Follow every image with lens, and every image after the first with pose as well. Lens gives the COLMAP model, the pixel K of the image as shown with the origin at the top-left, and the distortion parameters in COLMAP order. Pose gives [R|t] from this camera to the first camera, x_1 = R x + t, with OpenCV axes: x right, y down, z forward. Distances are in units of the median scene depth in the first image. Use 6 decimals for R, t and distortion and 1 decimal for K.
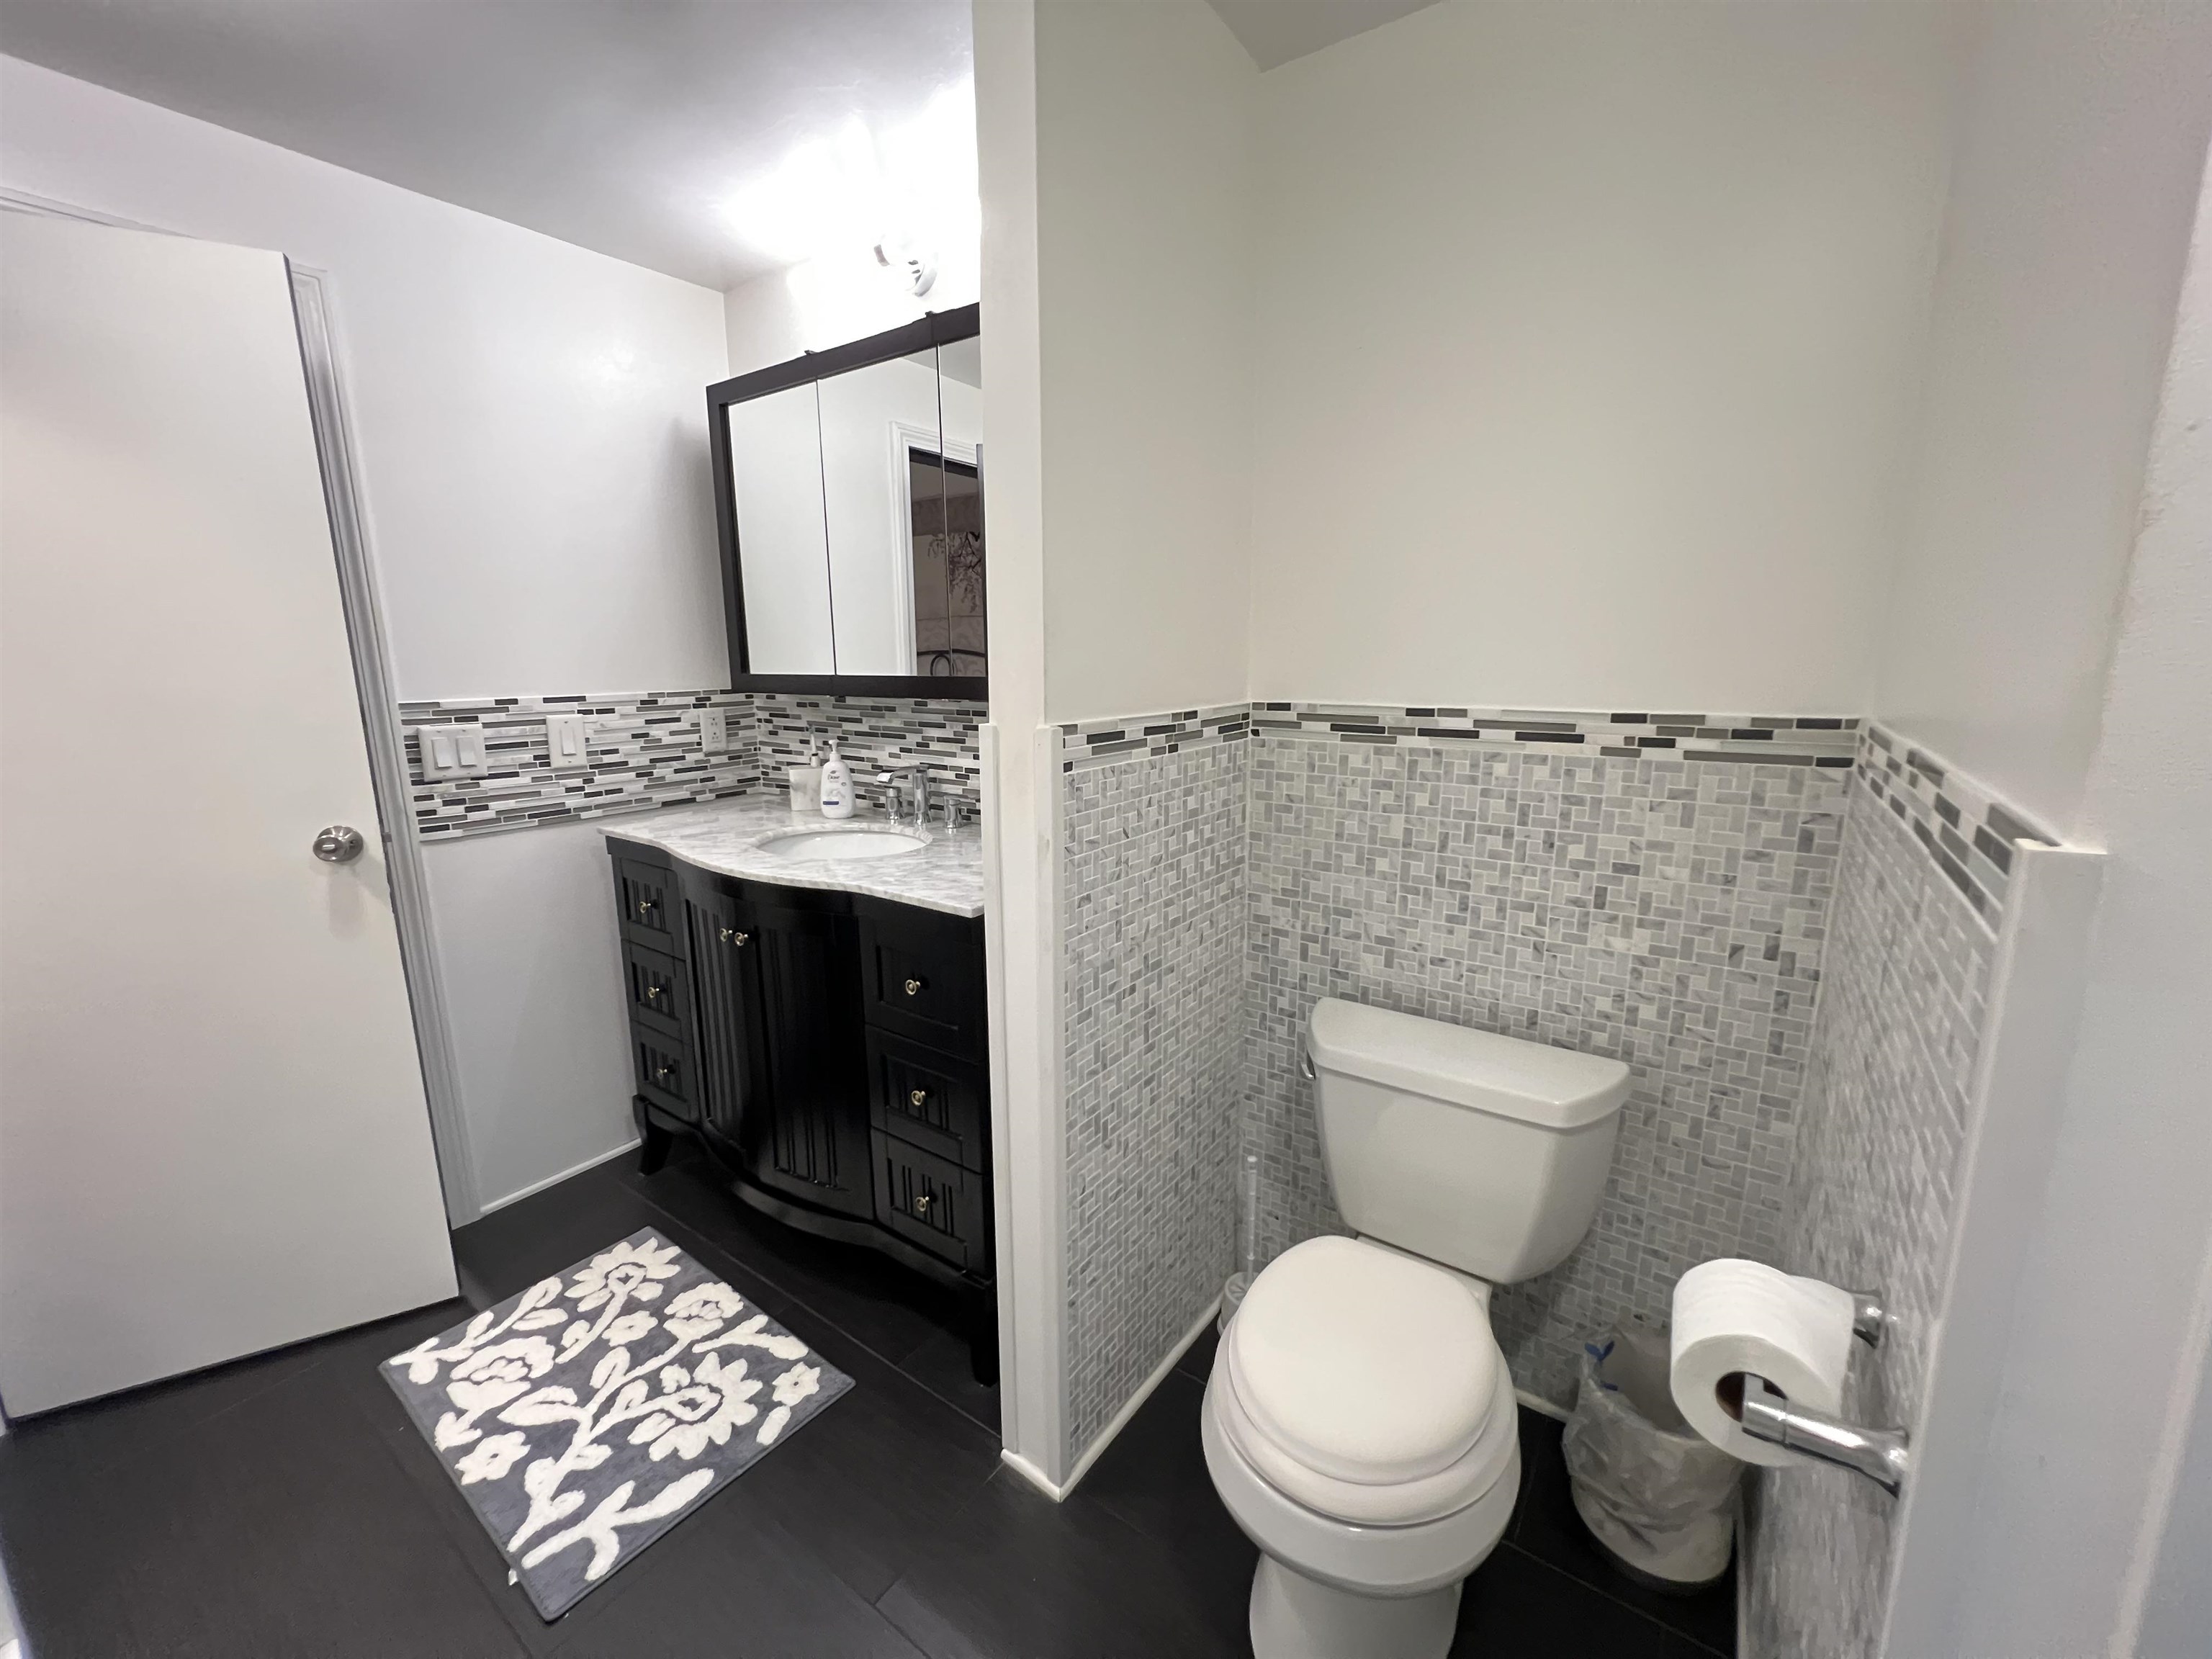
lens RADIAL K [[885.8, 0, 1111.5], [0, 885.8, 820.9], [0, 0, 1]] dist [-0.003555, 0.000509]
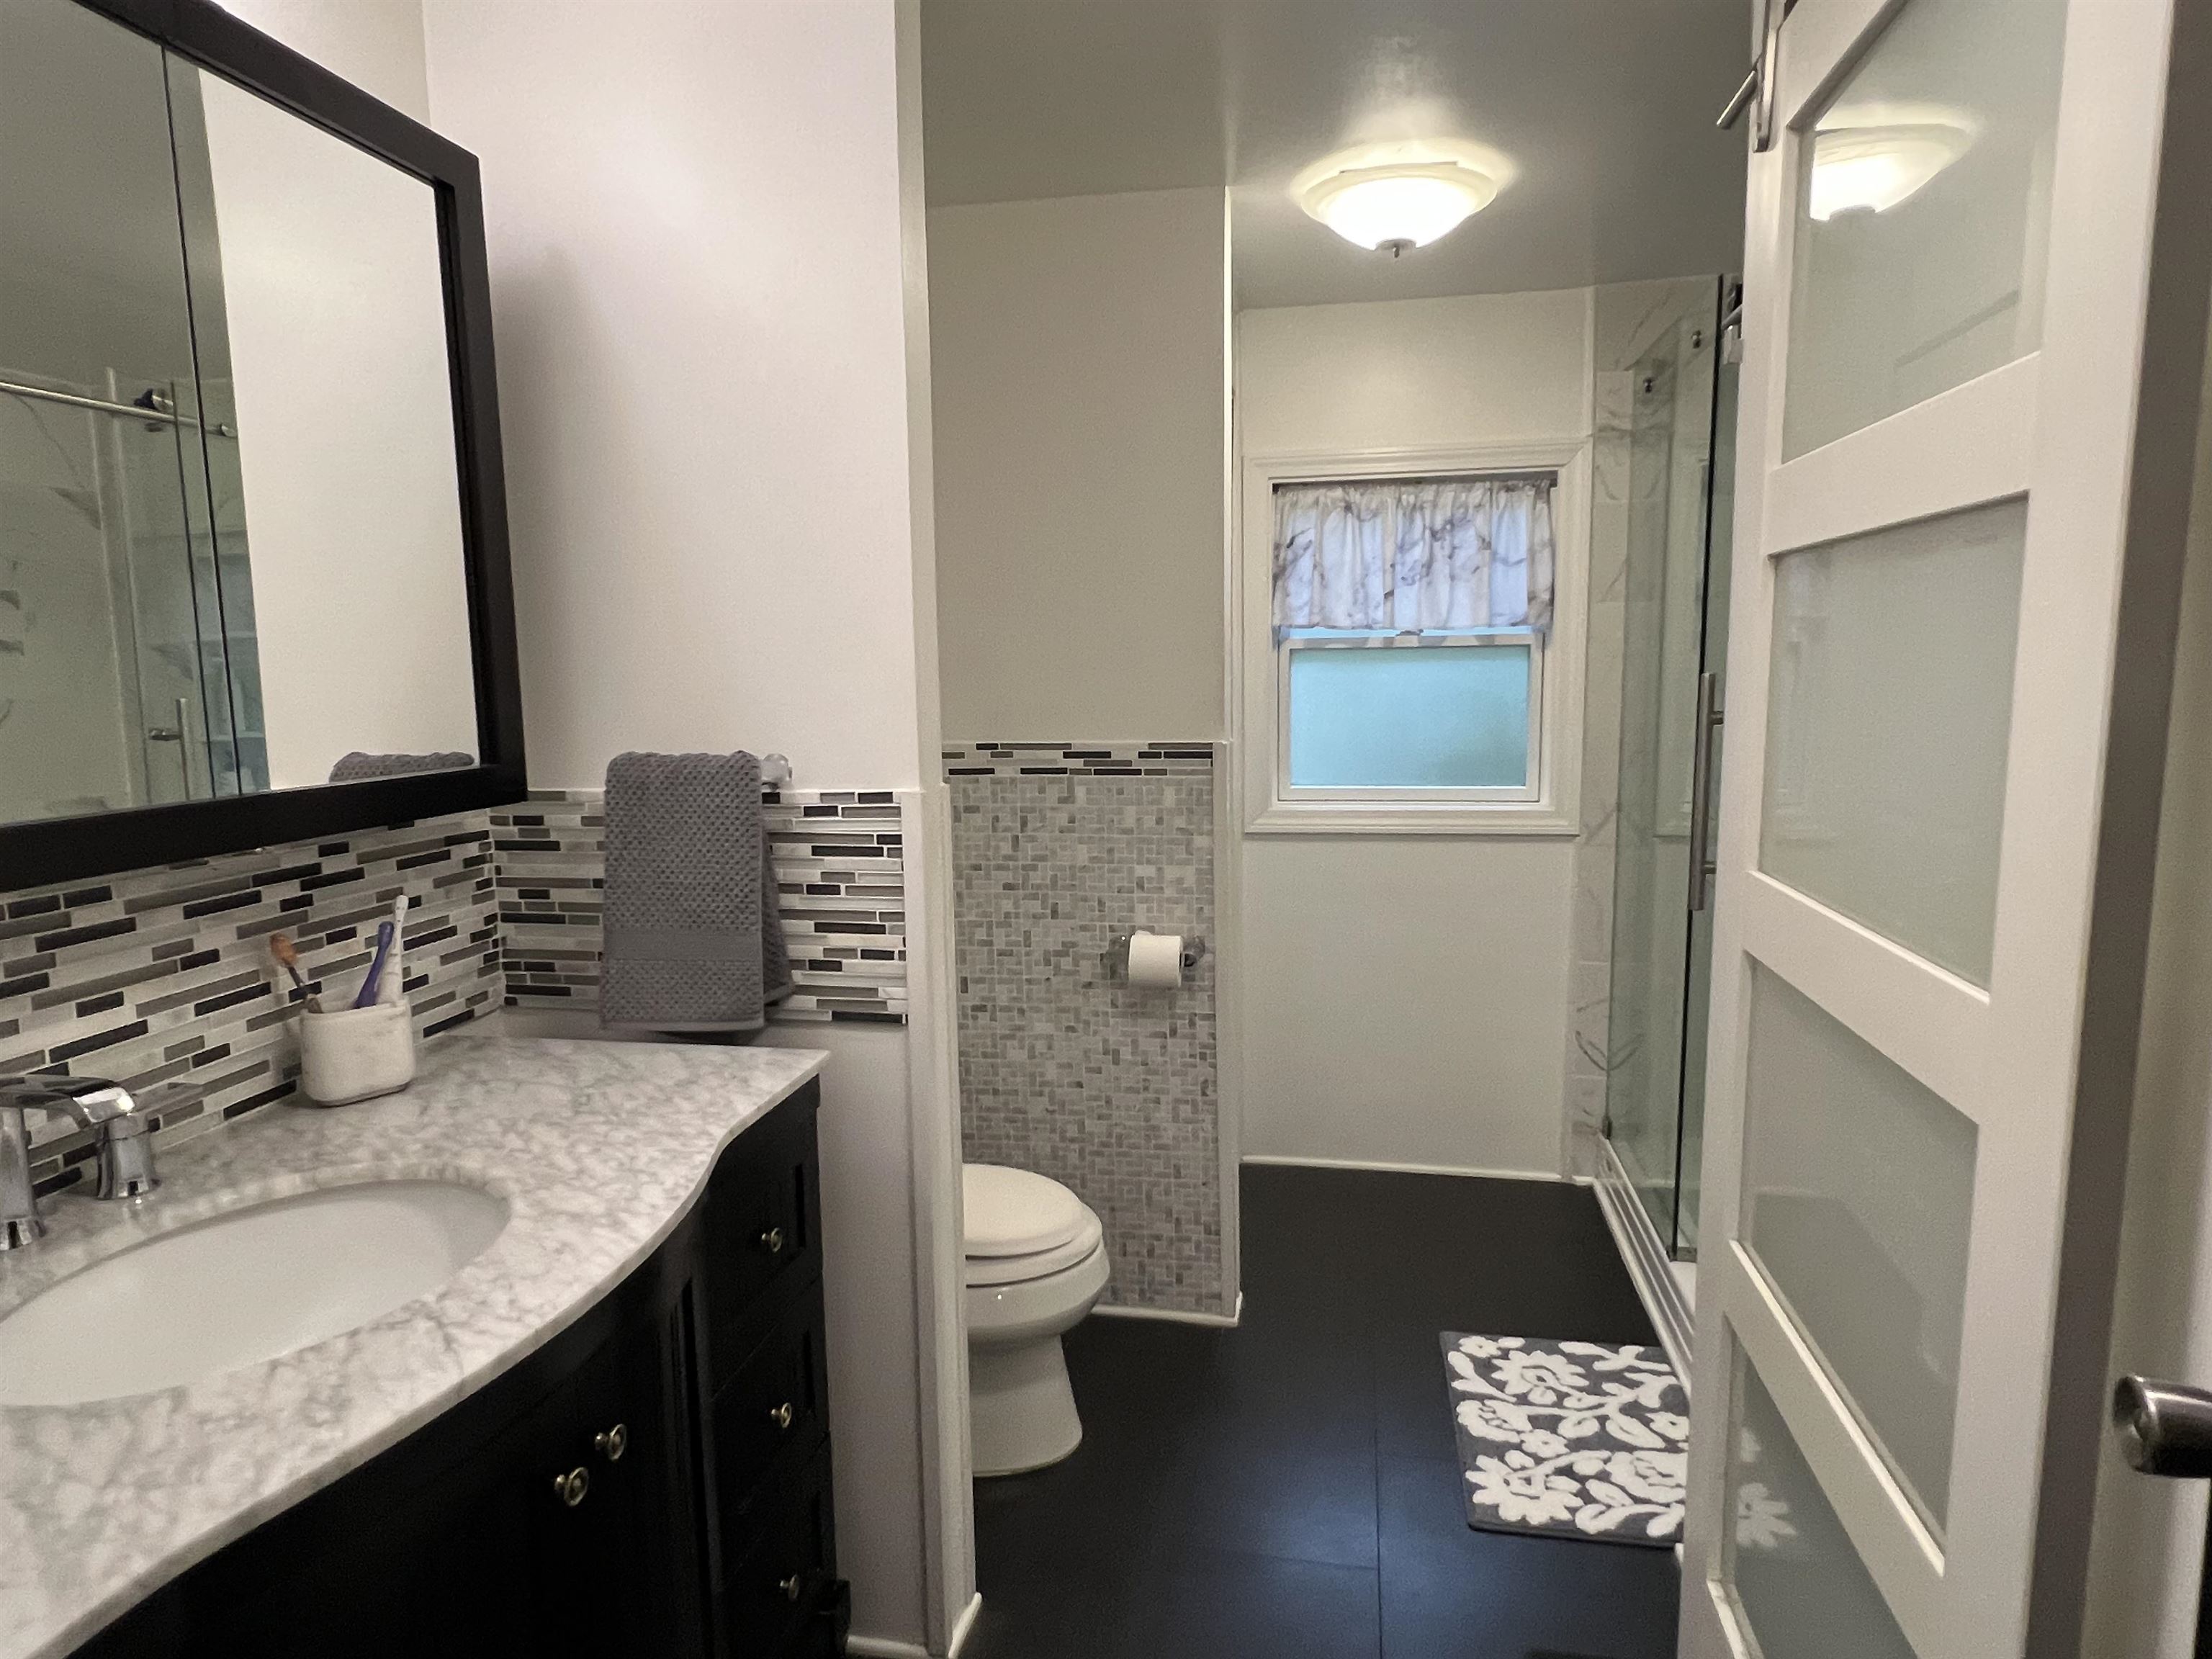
lens RADIAL K [[1302.9, 0, 1106.0], [0, 1302.9, 832.6], [0, 0, 1]] dist [-0.001400, 0.000045]
pose [[-0.407606, -0.096170, 0.908079, -1.057997], [0.198570, 0.961307, 0.190939, -0.207483], [-0.891306, 0.258146, -0.372739, 0.978696]]
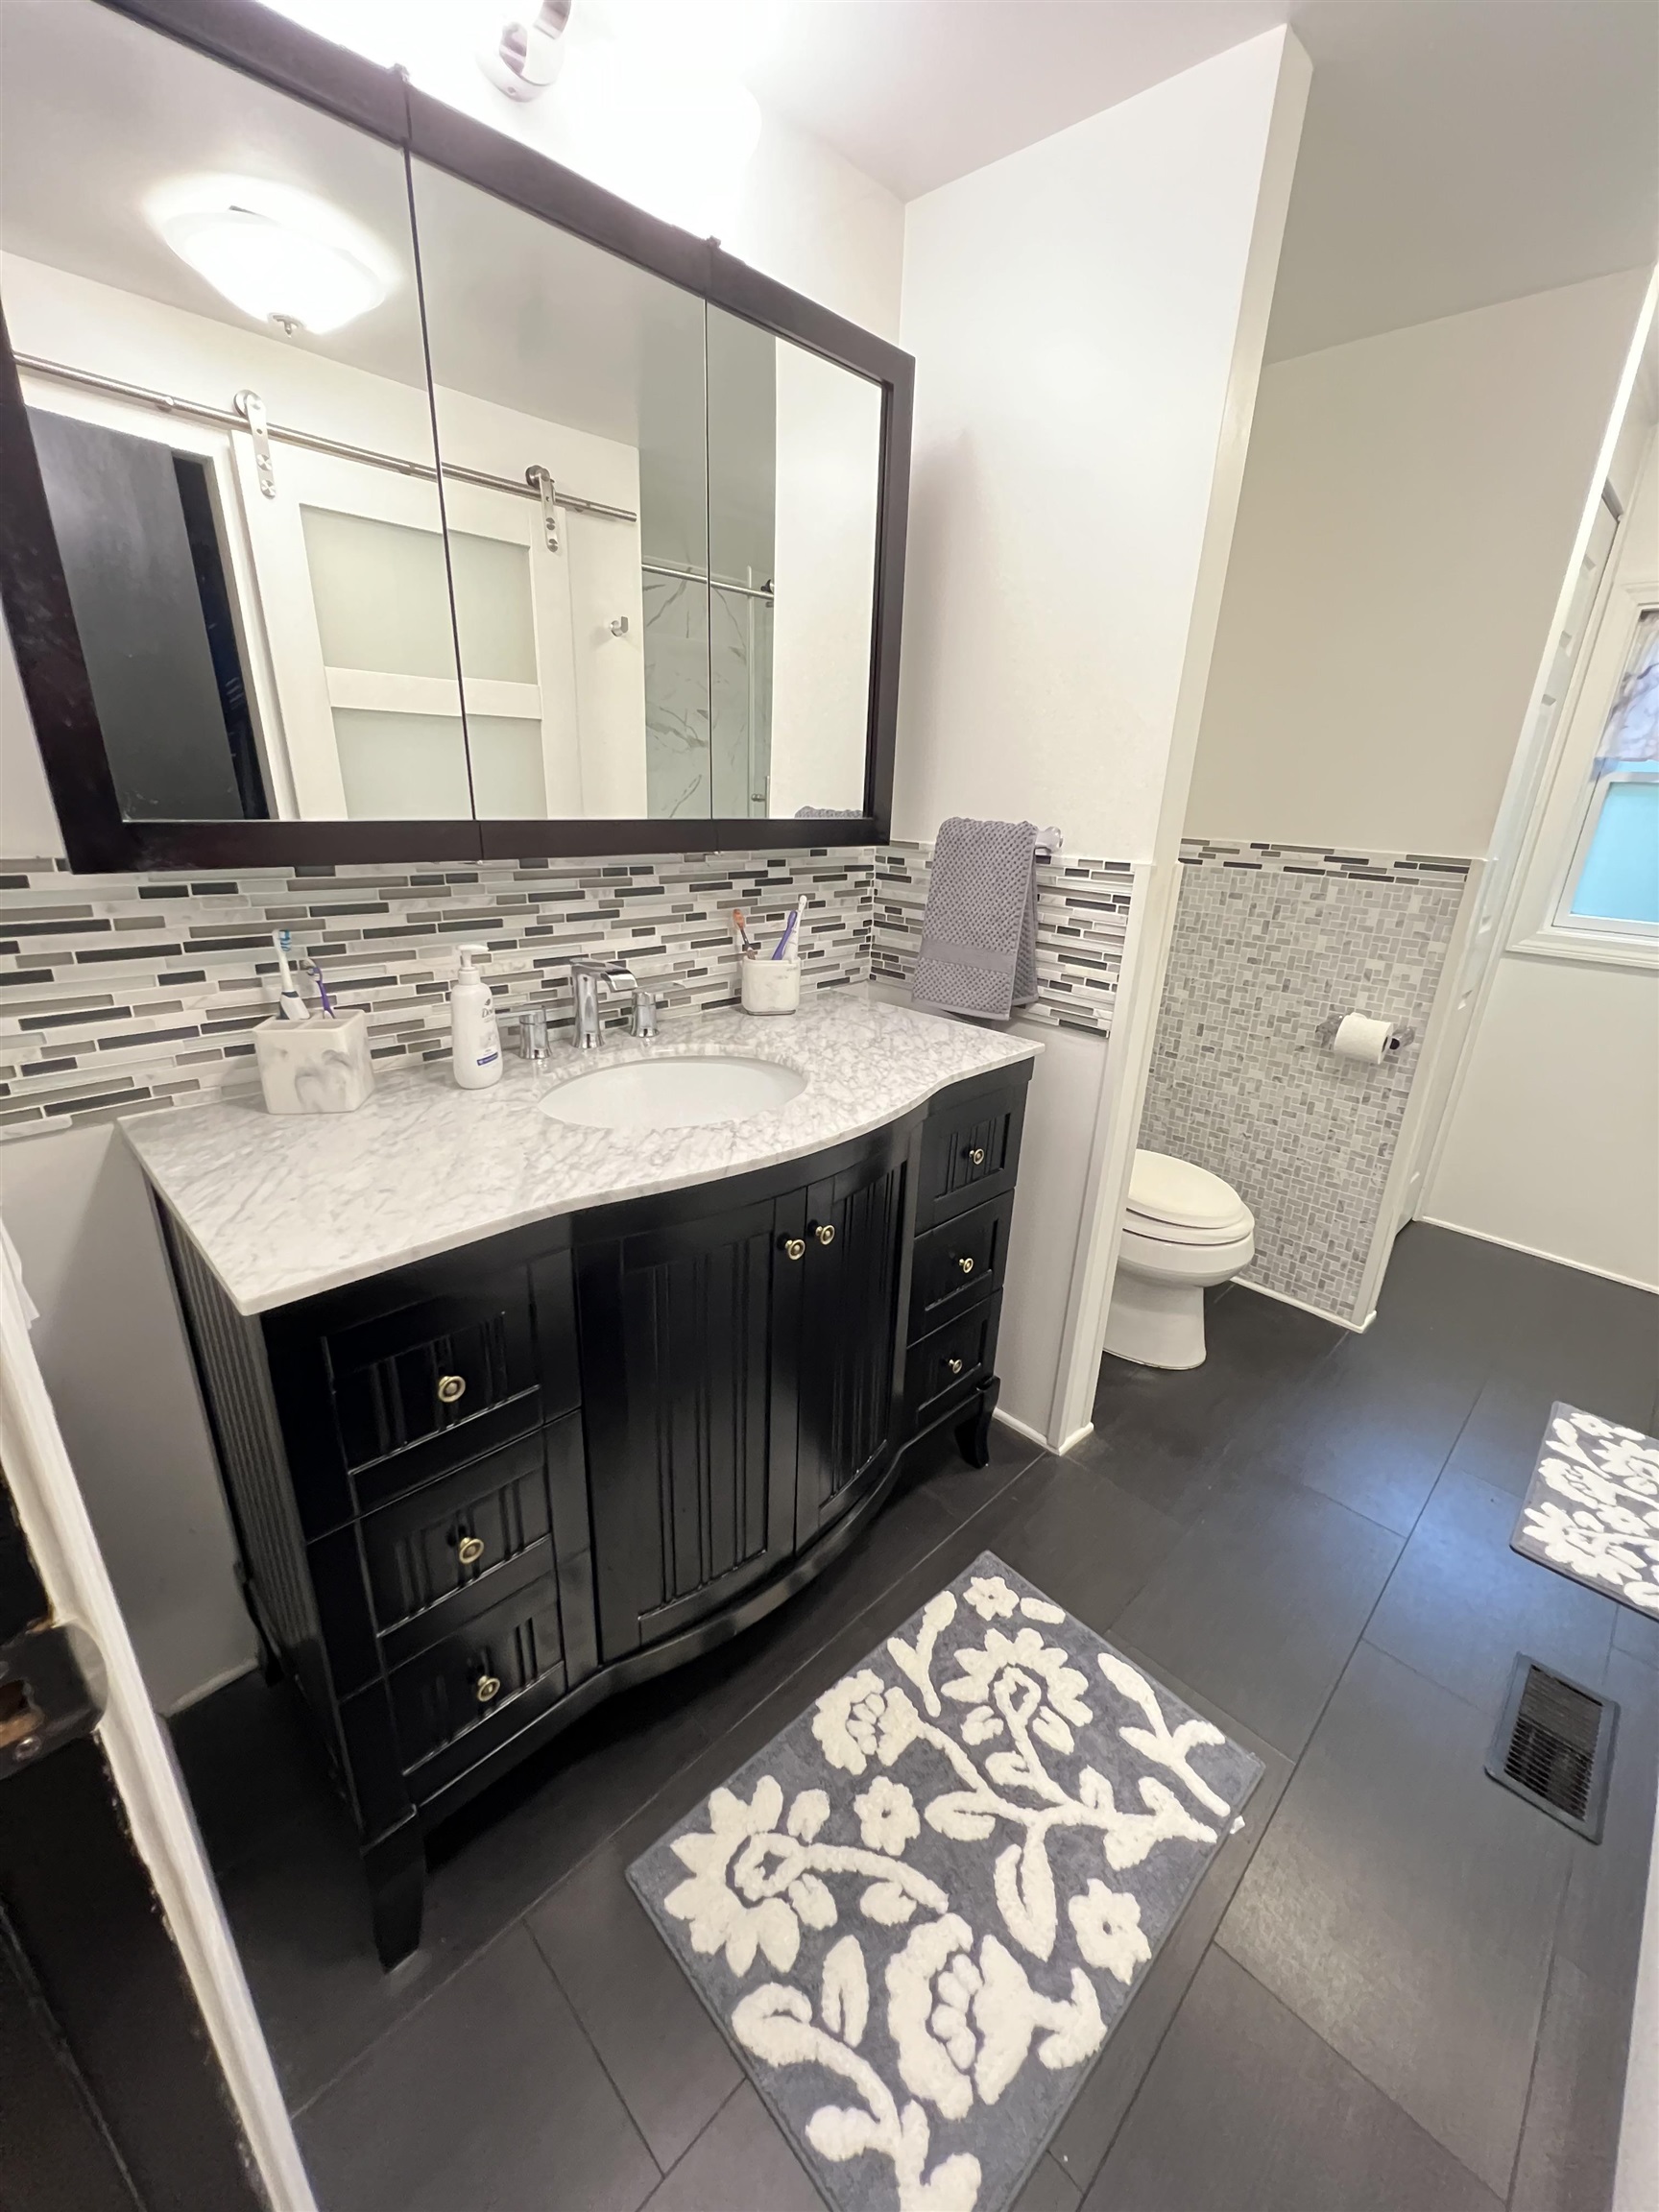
lens RADIAL K [[885.8, 0, 832.9], [0, 885.8, 1106.8], [0, 0, 1]] dist [-0.003555, 0.000509]
pose [[0.168750, -0.323165, 0.931175, -1.045230], [0.153883, 0.941777, 0.298957, -0.160481], [-0.973572, 0.092843, 0.208655, 0.872862]]
